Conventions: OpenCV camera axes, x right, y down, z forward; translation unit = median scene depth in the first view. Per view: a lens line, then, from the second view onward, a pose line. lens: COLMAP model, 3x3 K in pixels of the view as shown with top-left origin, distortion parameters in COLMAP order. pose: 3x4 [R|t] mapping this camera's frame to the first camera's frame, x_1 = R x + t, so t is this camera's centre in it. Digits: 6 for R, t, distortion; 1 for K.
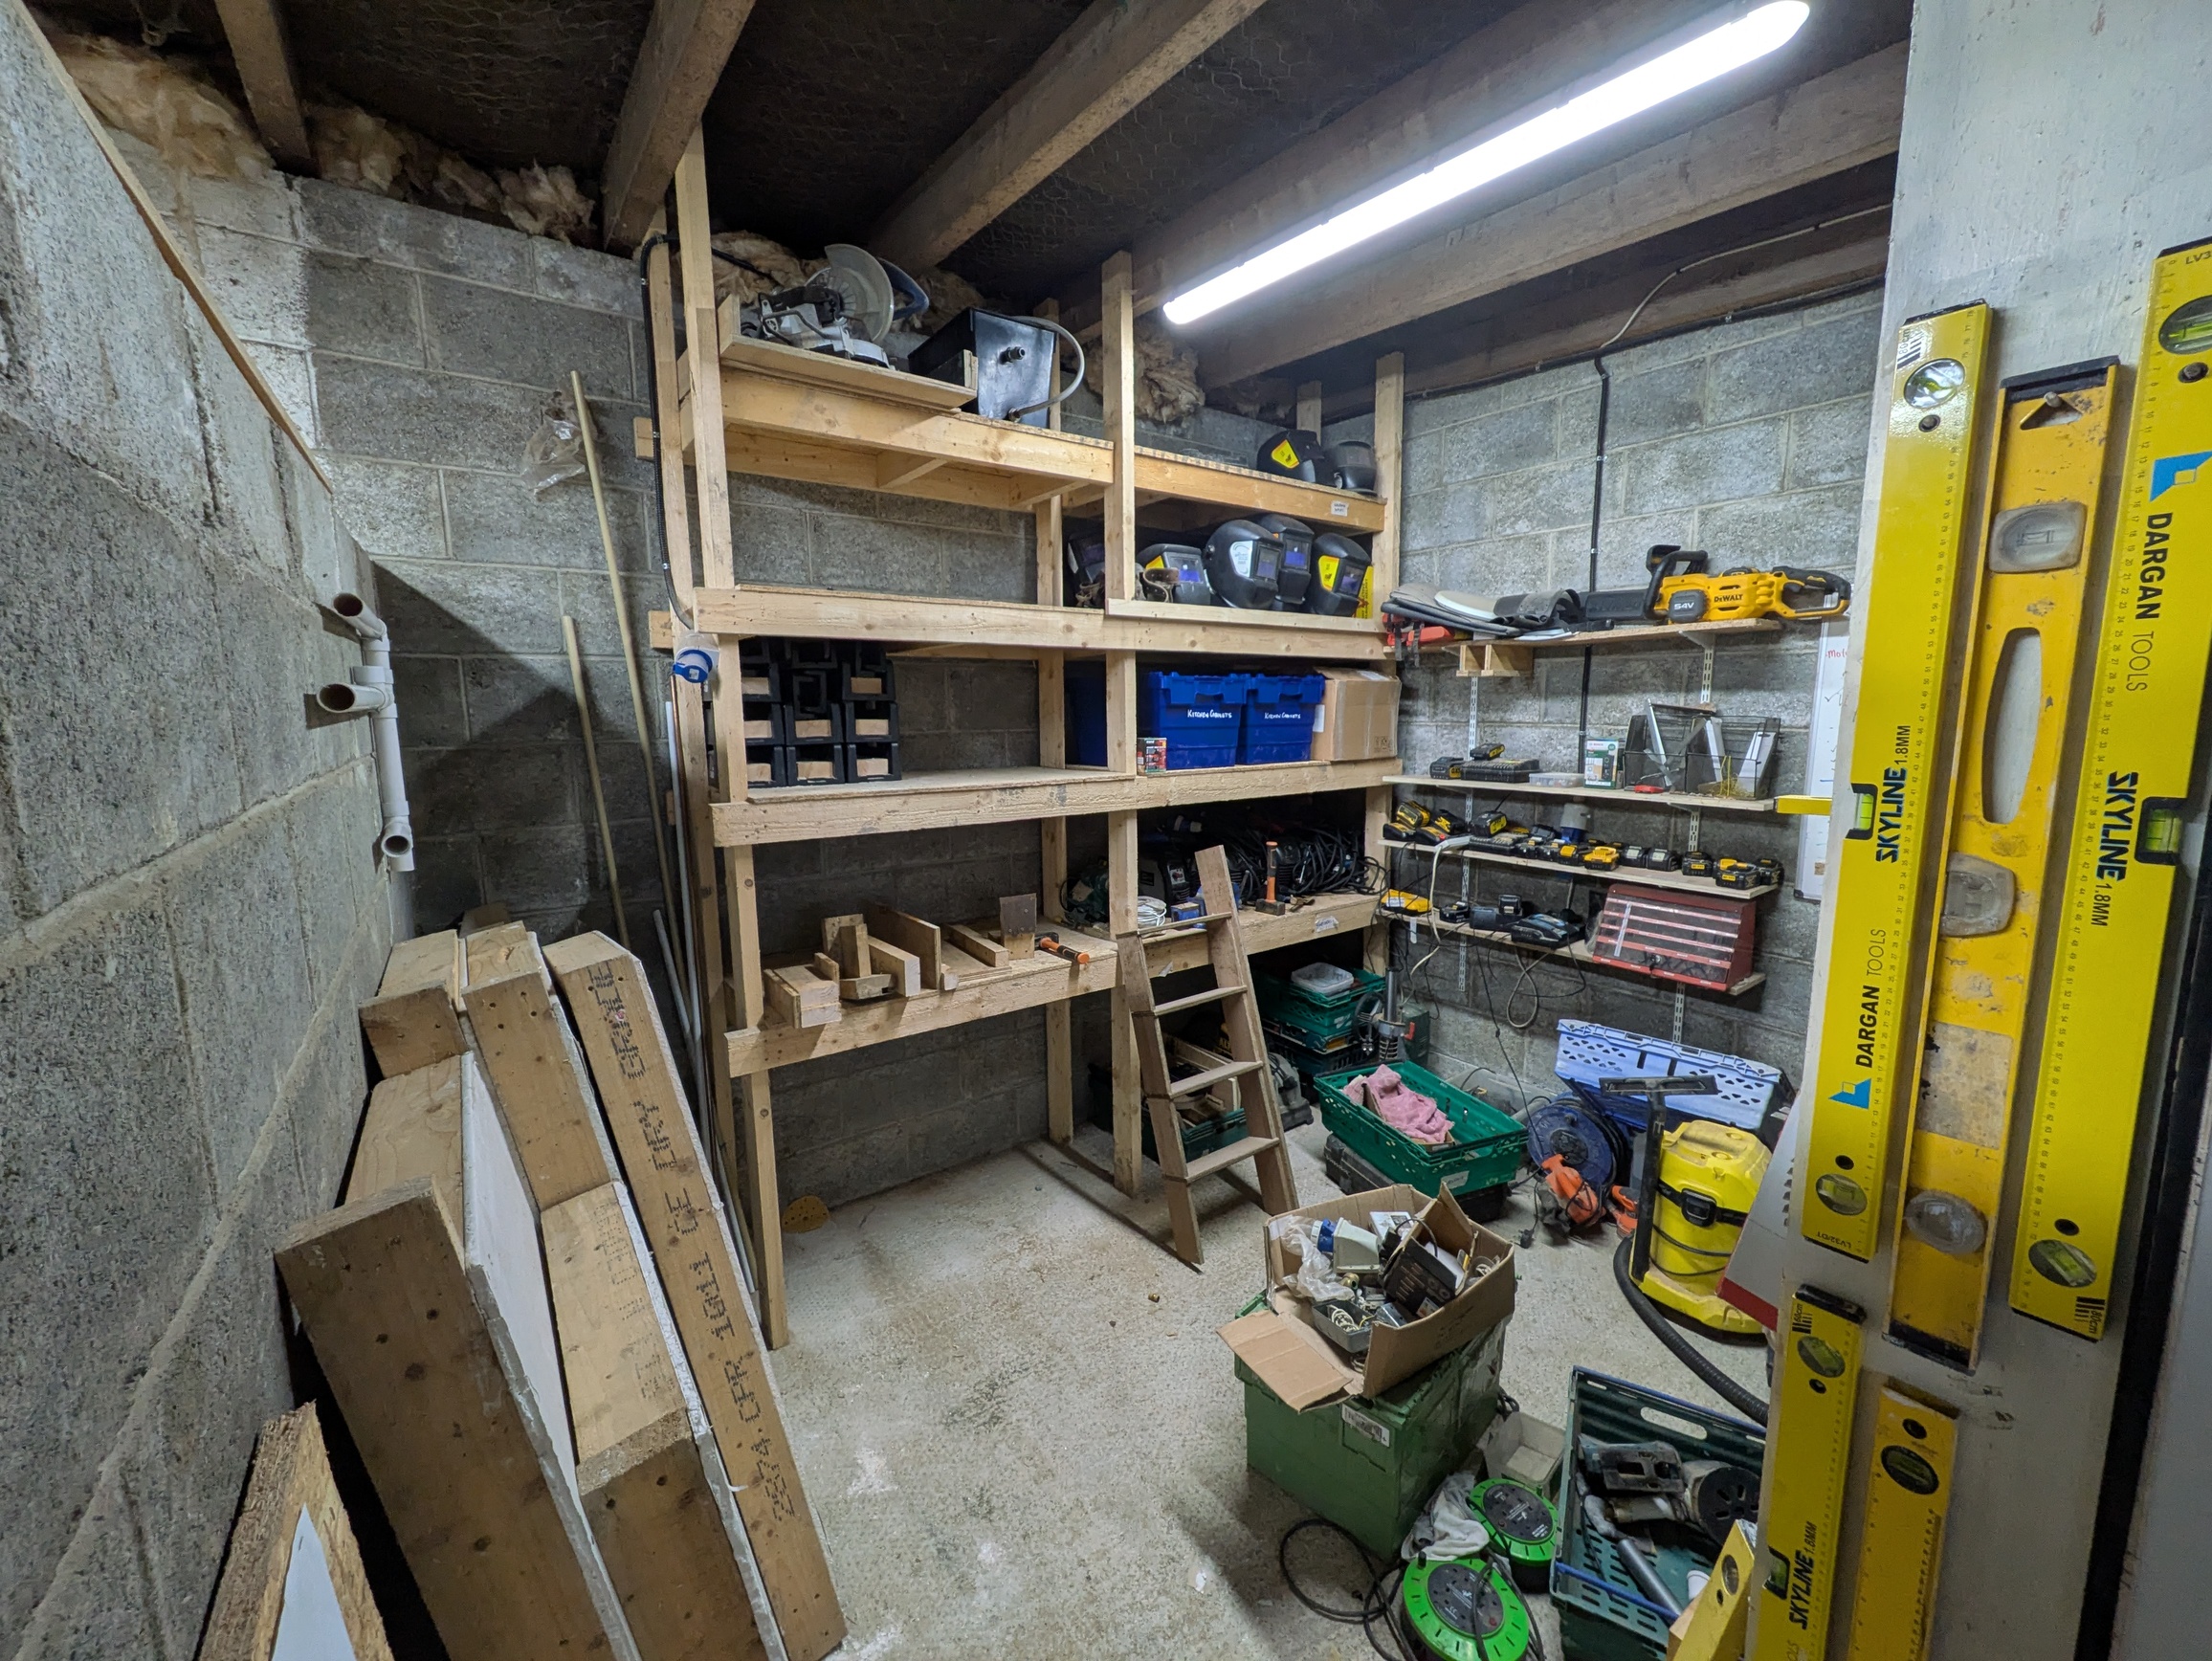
lens RADIAL K [[860.8, 0, 1115.8], [0, 860.8, 827.7], [0, 0, 1]] dist [-0.001940, 0.000255]
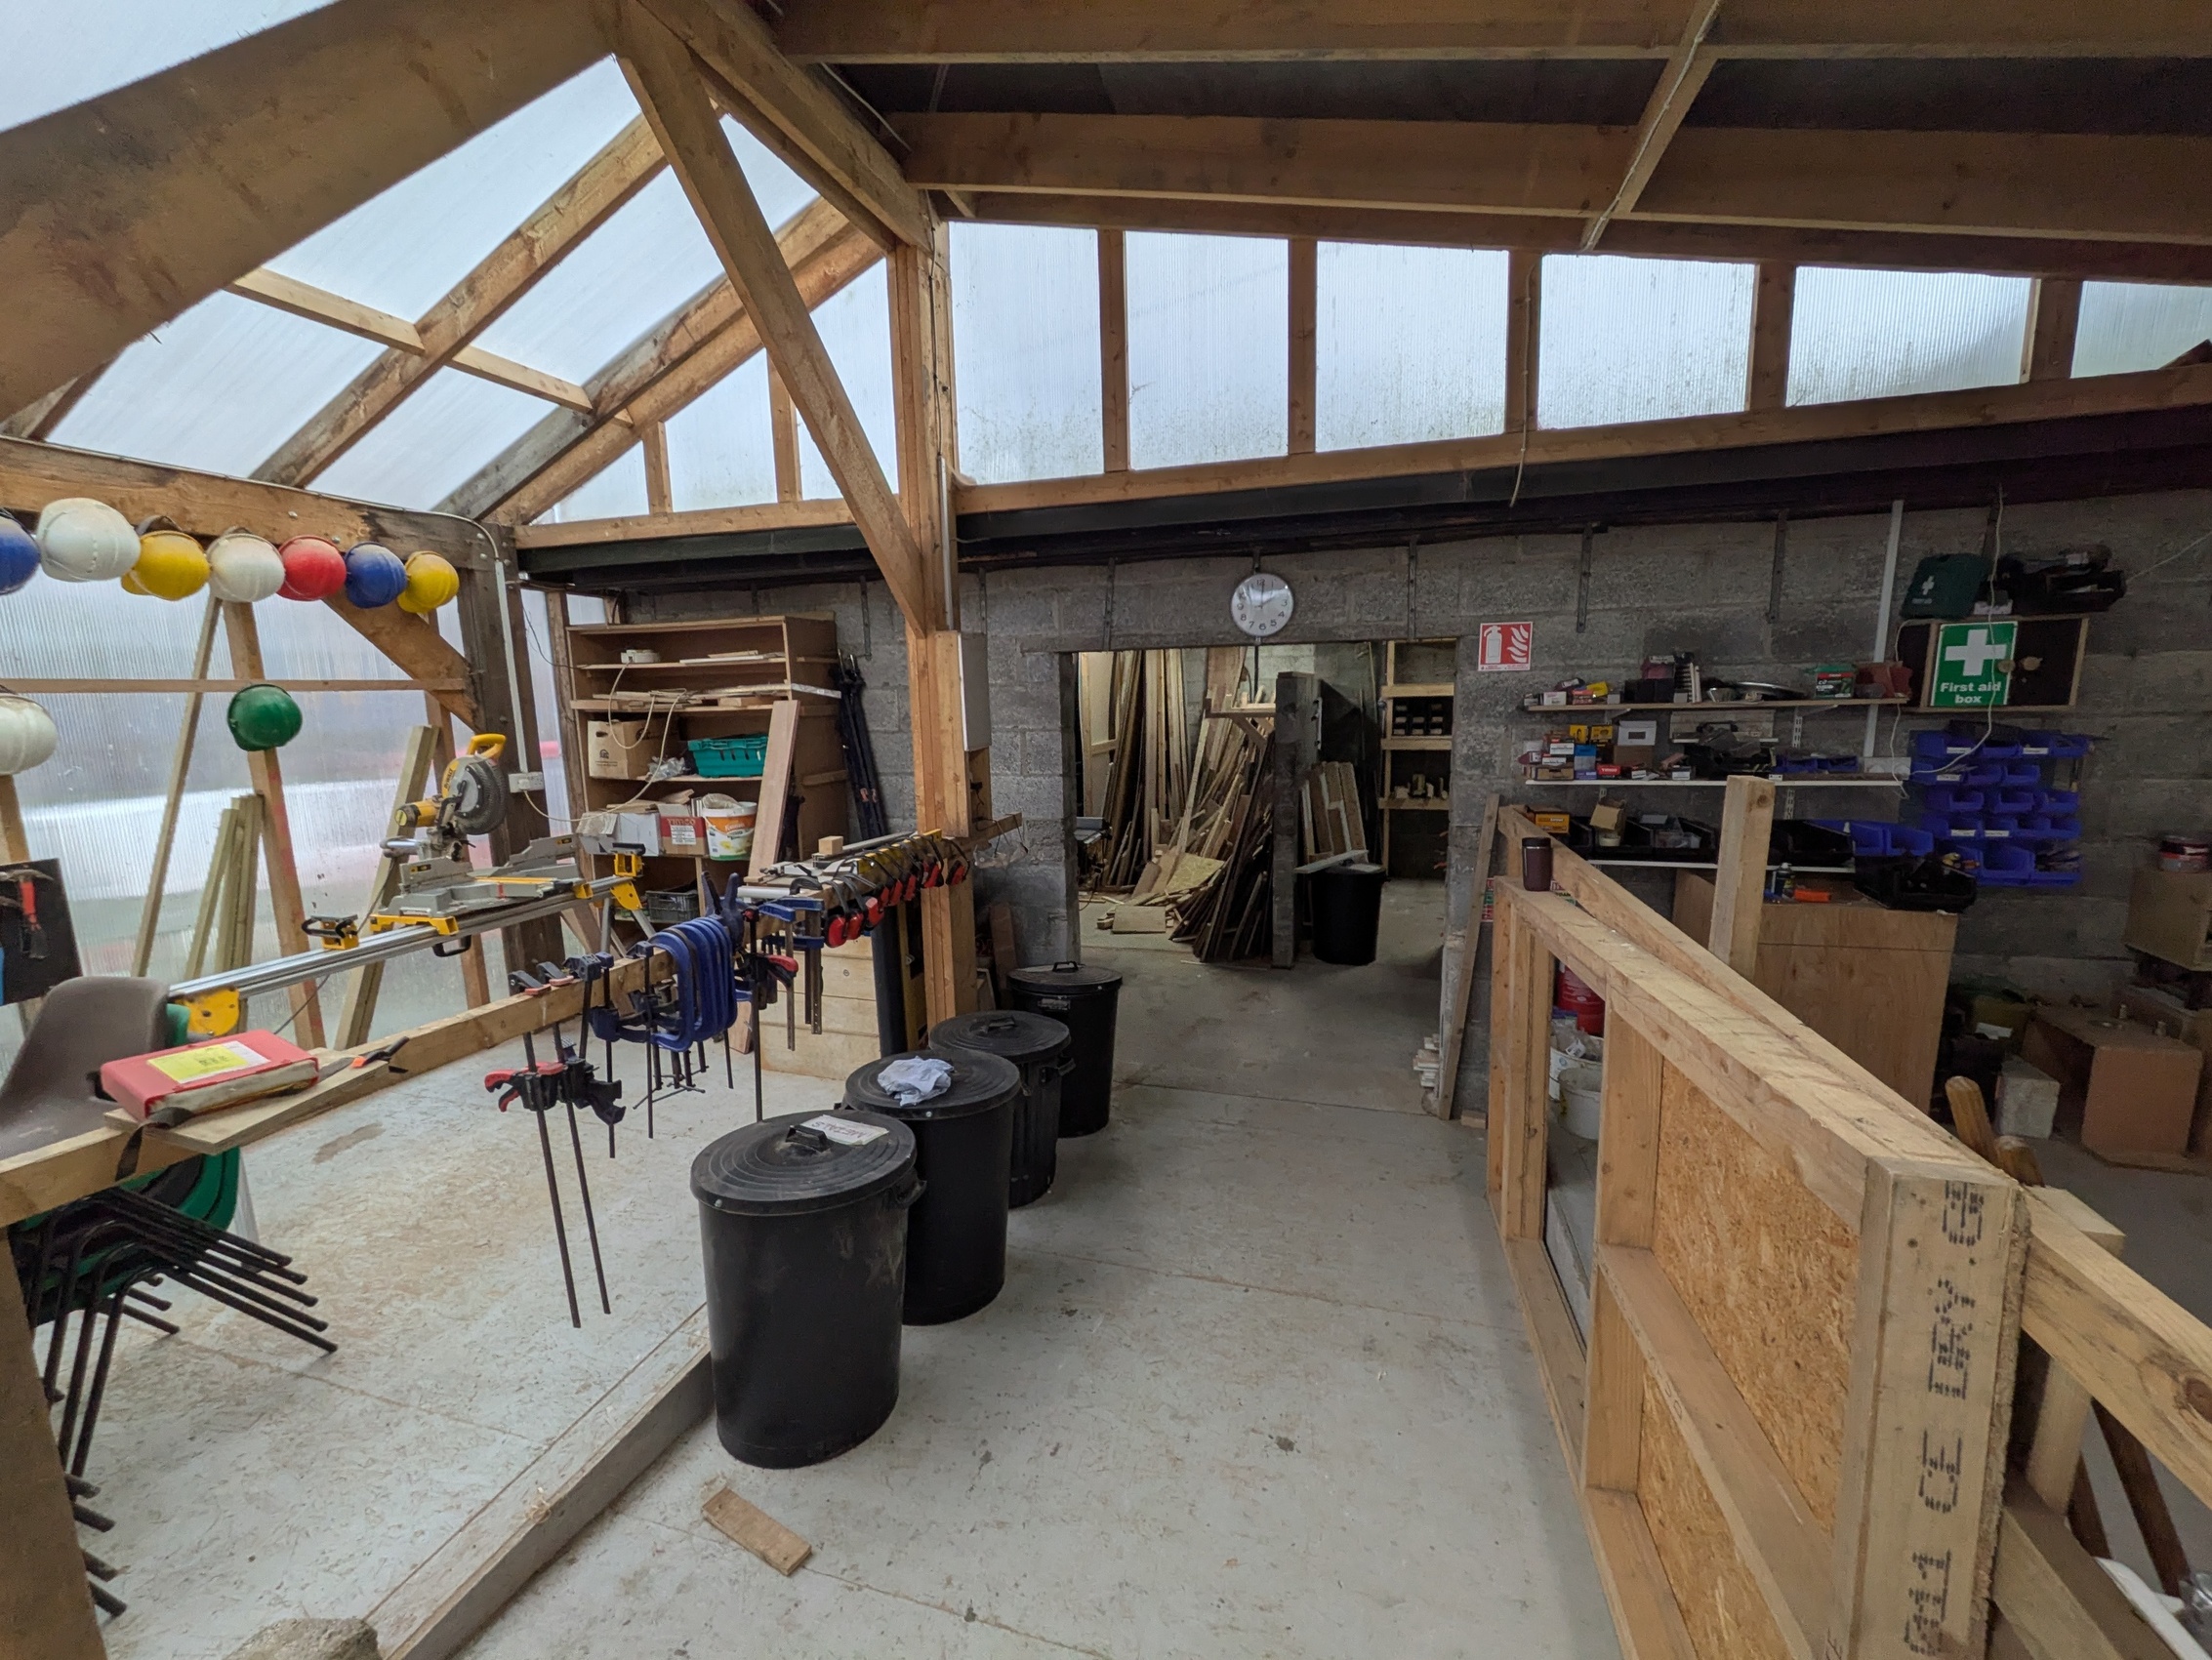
lens RADIAL K [[860.6, 0, 1095.2], [0, 860.6, 822.2], [0, 0, 1]] dist [-0.001940, 0.000255]
pose [[0.577786, 0.117534, -0.807682, 1.865513], [-0.091296, 0.992674, 0.079145, 0.148015], [0.811067, 0.028009, 0.584283, -2.210486]]
